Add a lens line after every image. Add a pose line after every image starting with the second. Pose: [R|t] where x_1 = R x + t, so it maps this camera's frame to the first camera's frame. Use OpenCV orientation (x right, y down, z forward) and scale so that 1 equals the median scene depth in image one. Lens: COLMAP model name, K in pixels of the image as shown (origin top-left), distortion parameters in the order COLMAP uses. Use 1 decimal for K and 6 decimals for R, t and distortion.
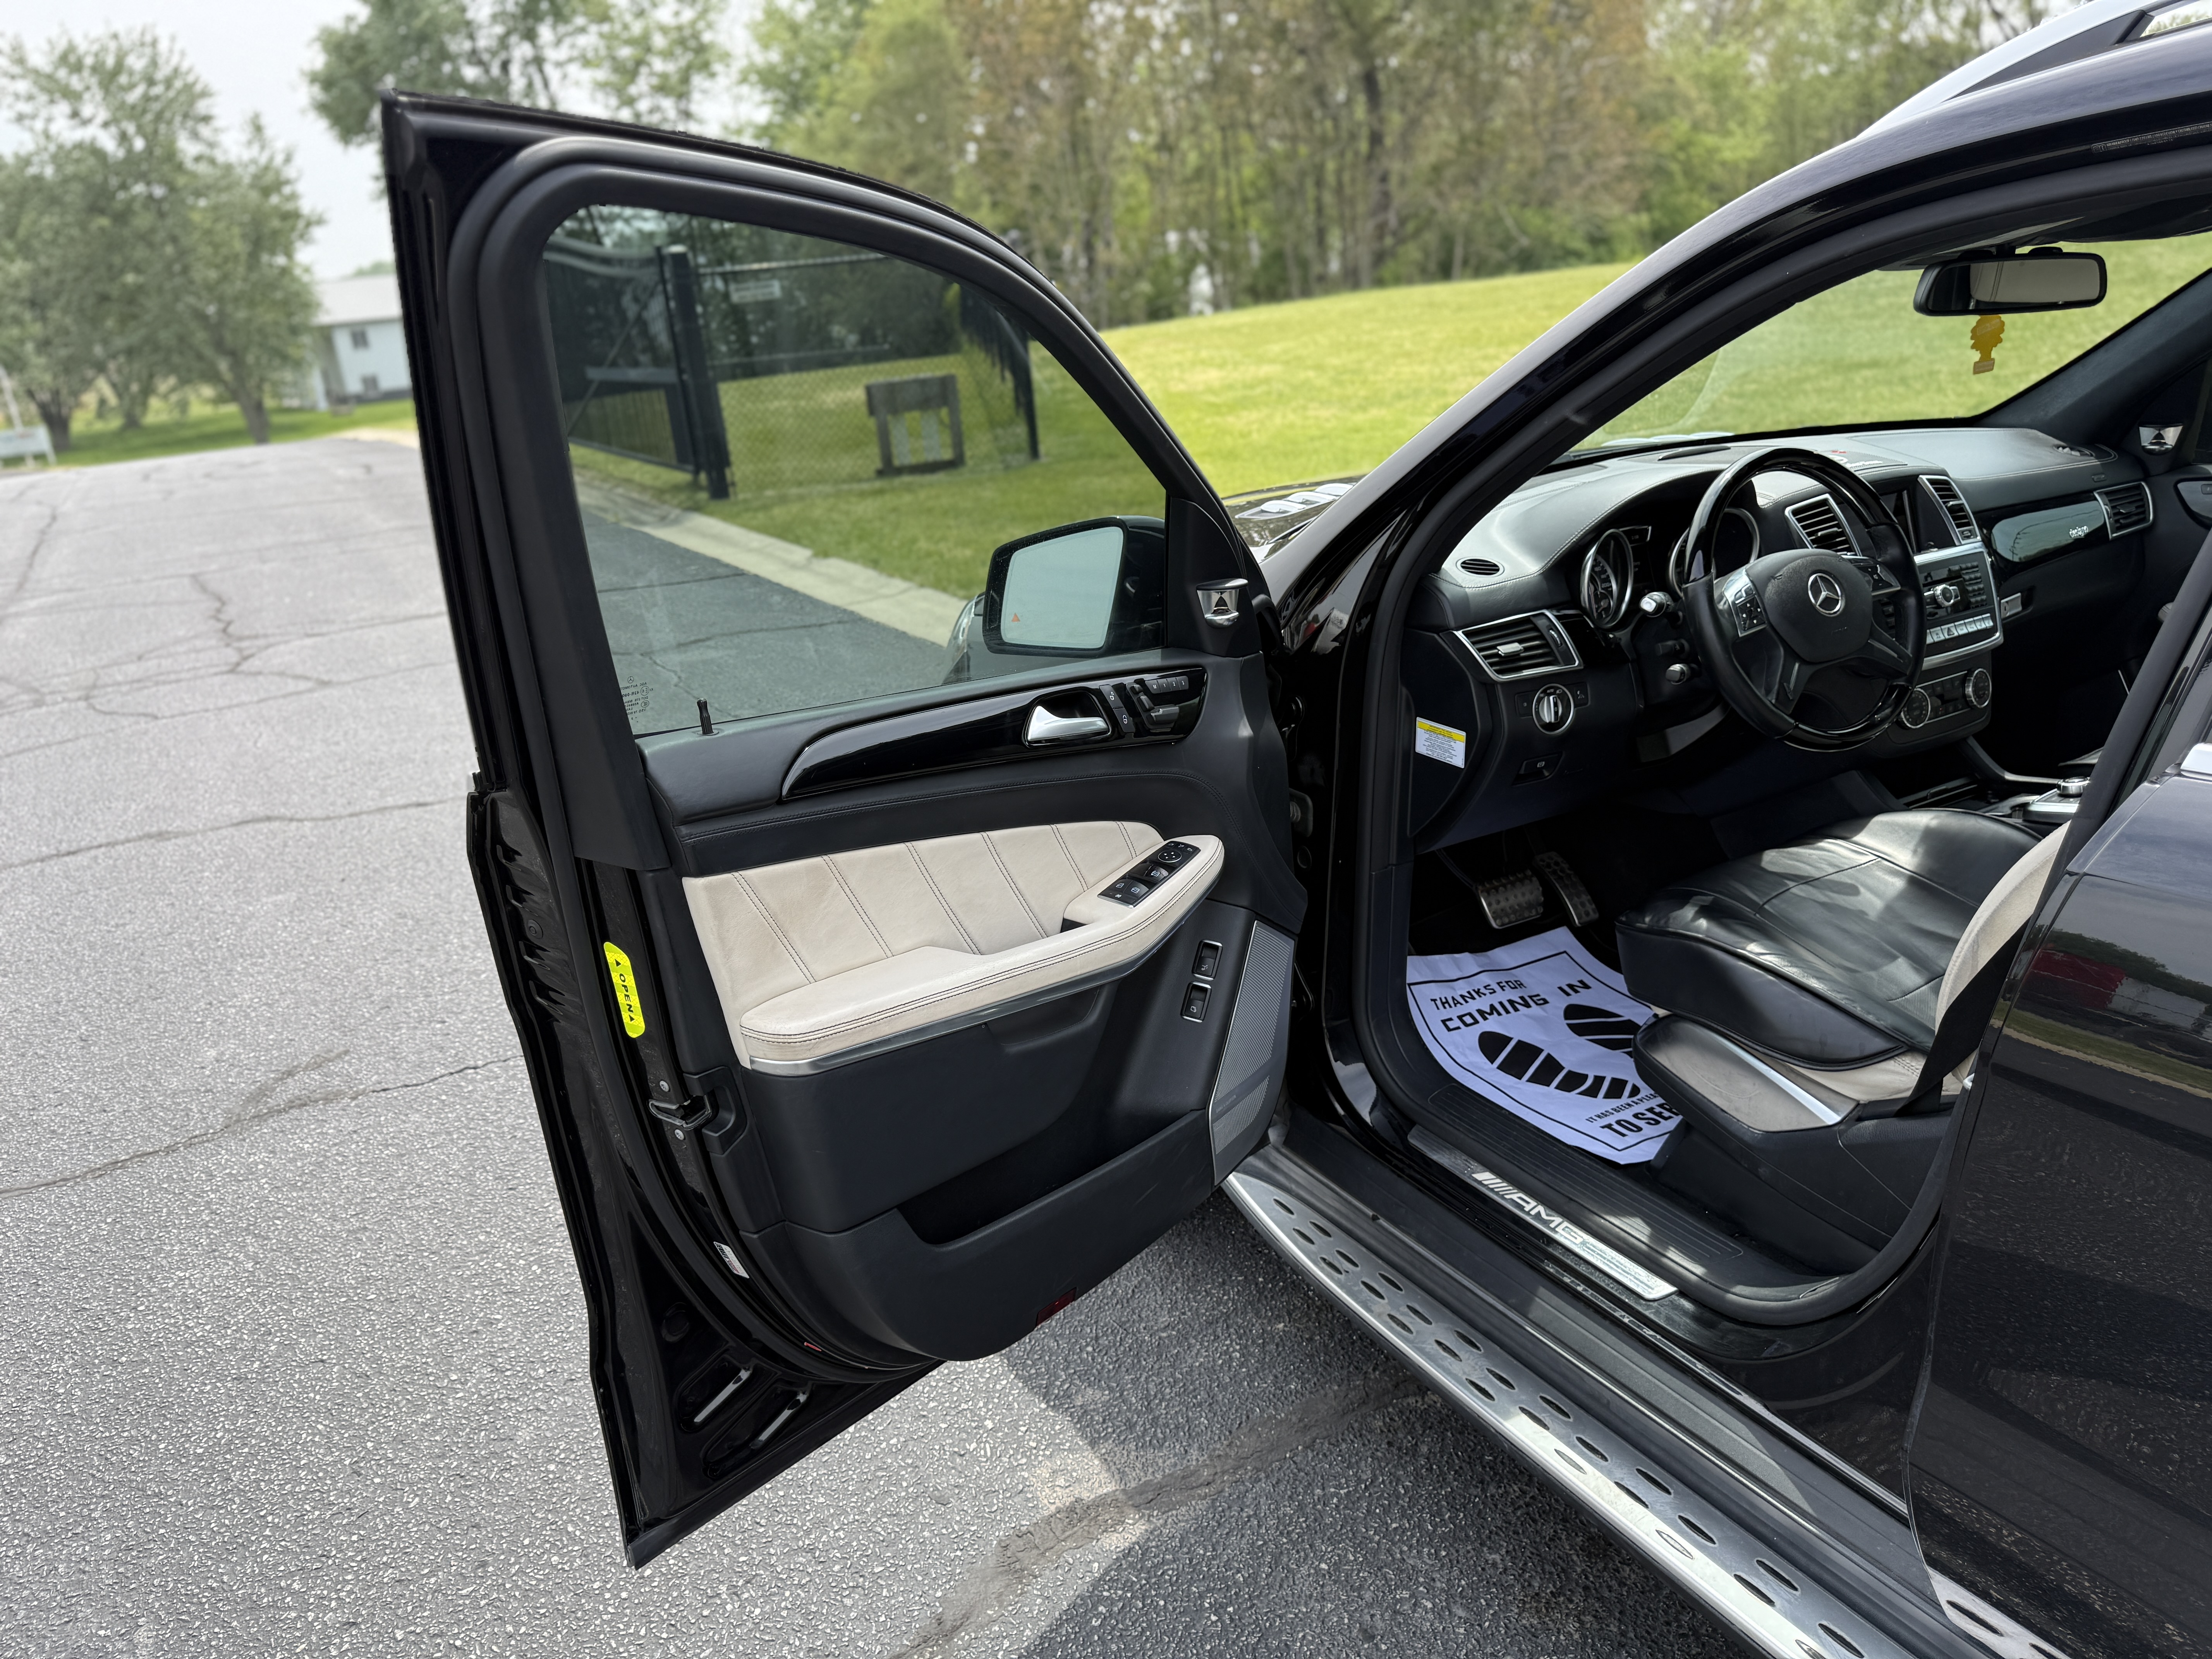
lens RADIAL K [[1556.6, 0, 1113.6], [0, 1556.6, 864.6], [0, 0, 1]] dist [-0.015586, -0.003275]
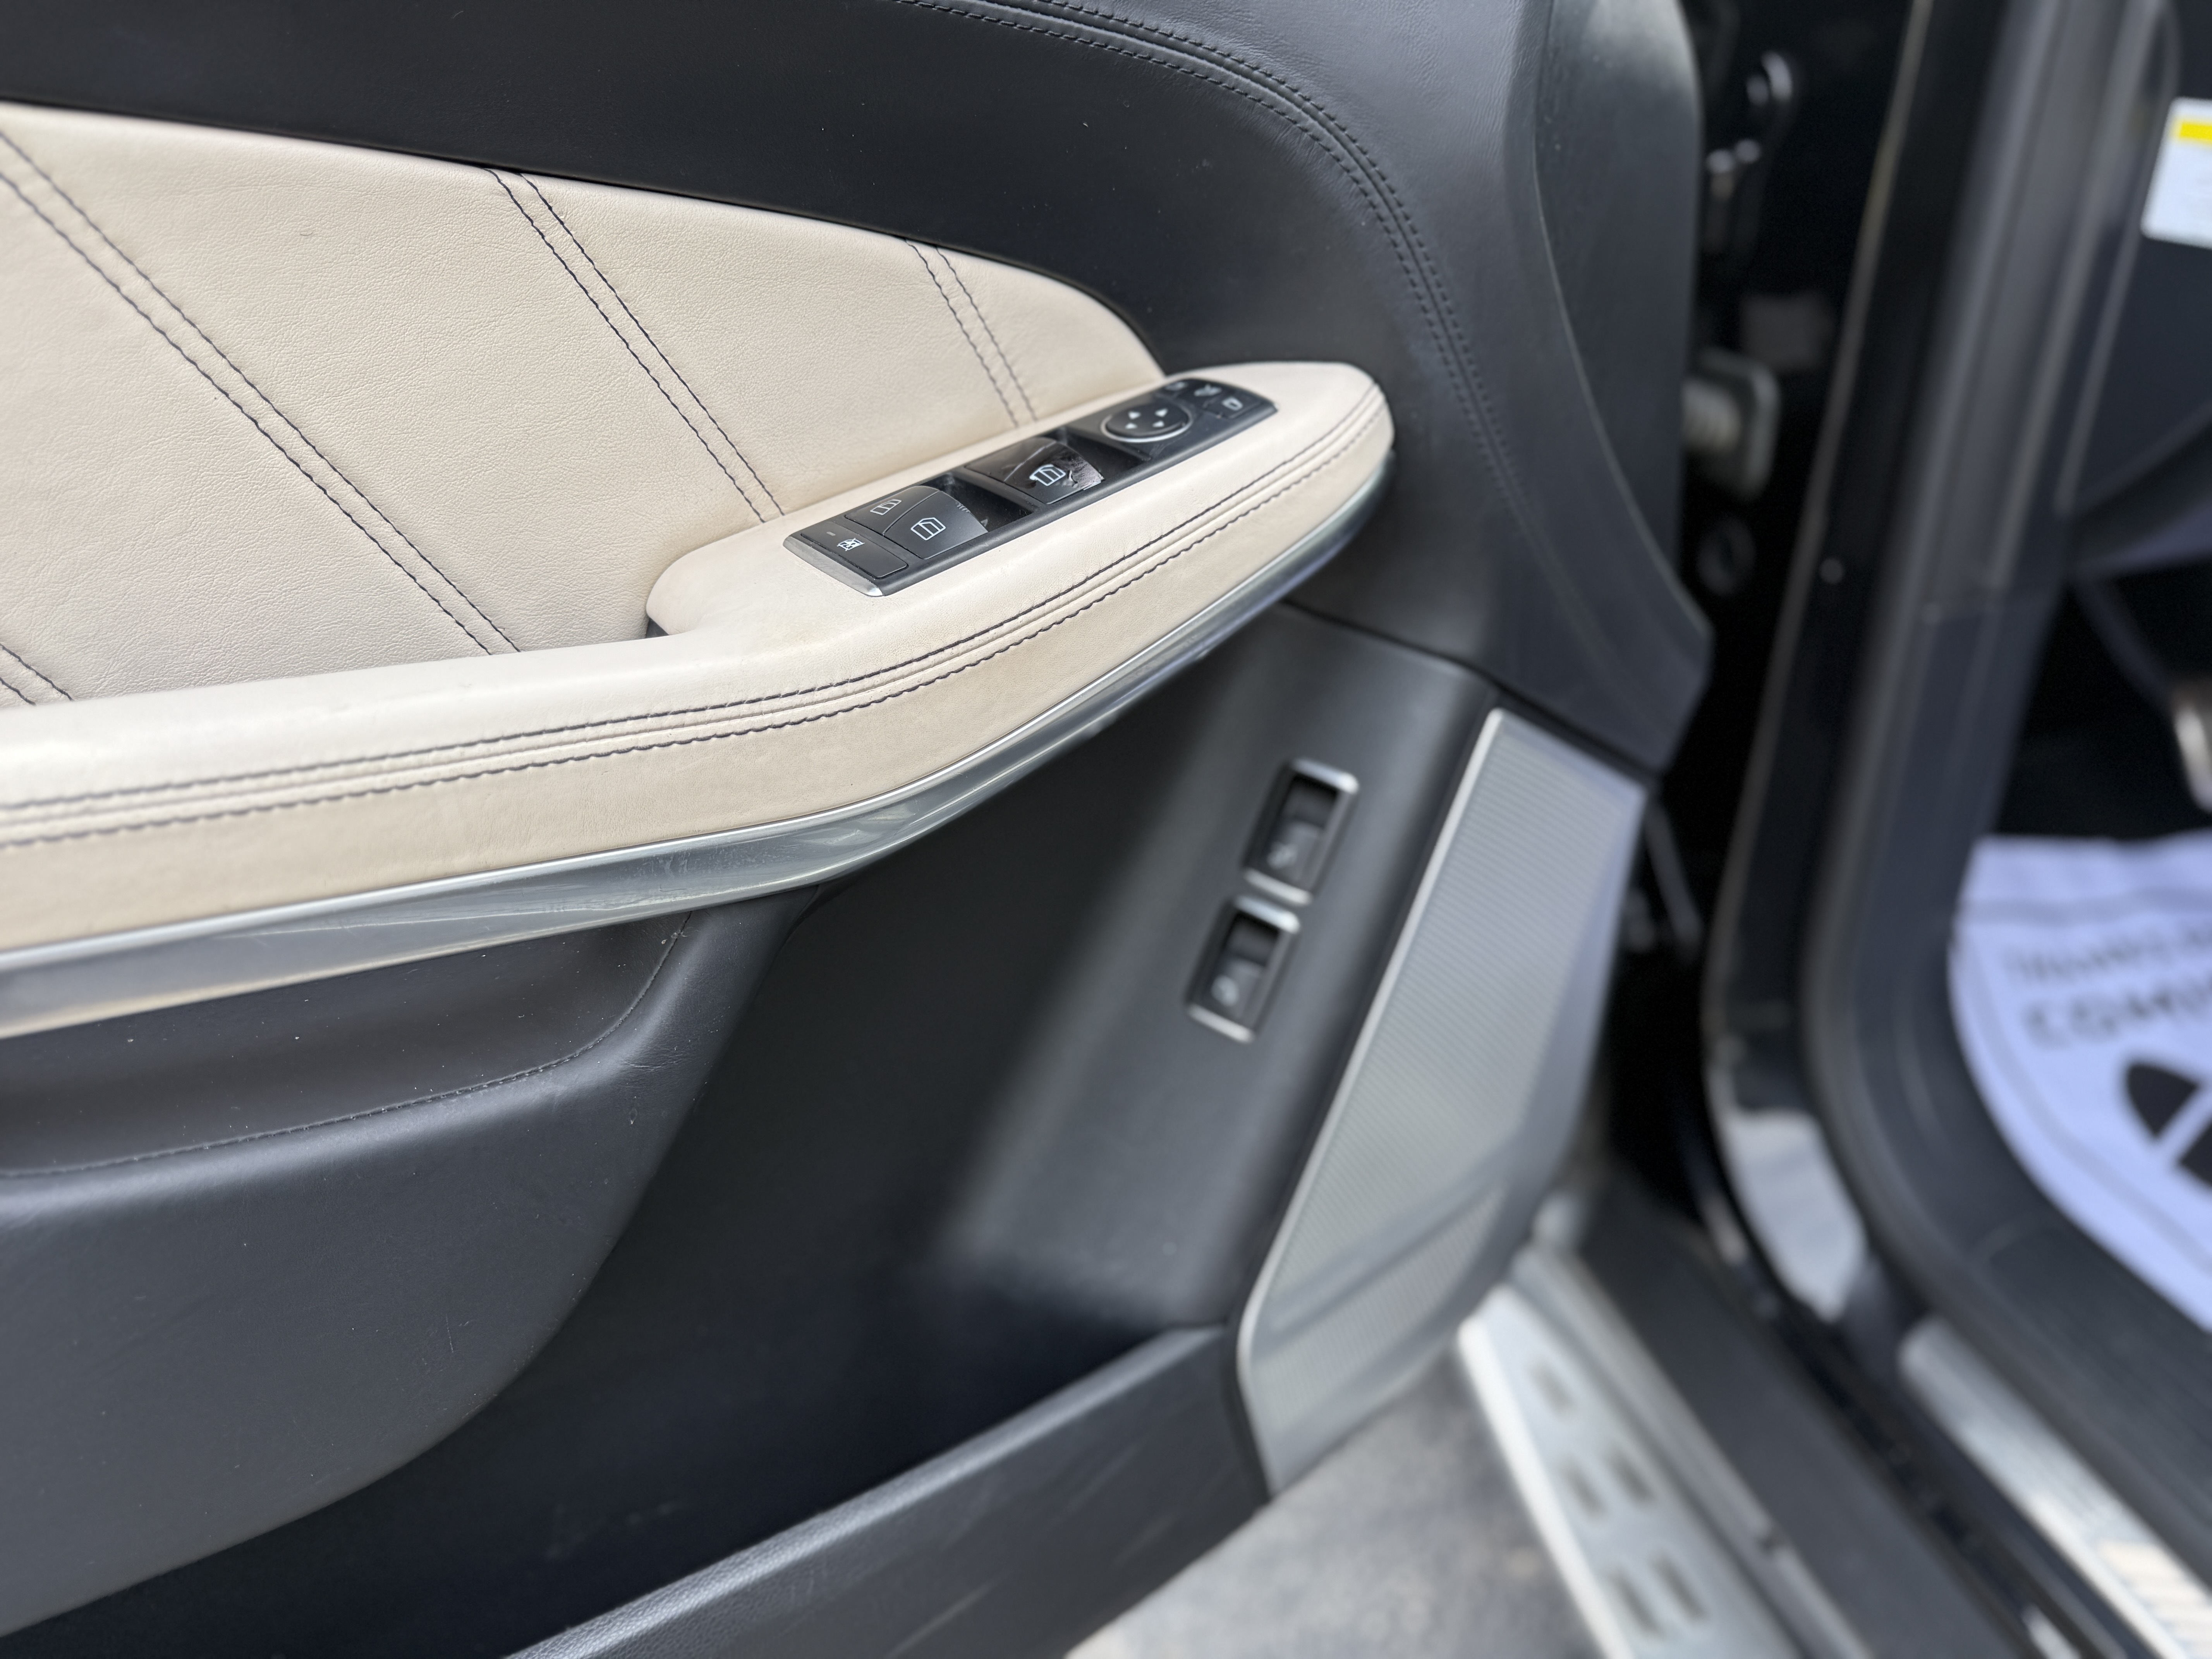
lens RADIAL K [[1556.6, 0, 1113.6], [0, 1556.6, 864.6], [0, 0, 1]] dist [-0.015586, -0.003275]
pose [[0.960729, 0.131567, -0.244317, 0.086041], [-0.092503, 0.981940, 0.165034, 0.020601], [0.261618, -0.135952, 0.955549, 0.625743]]
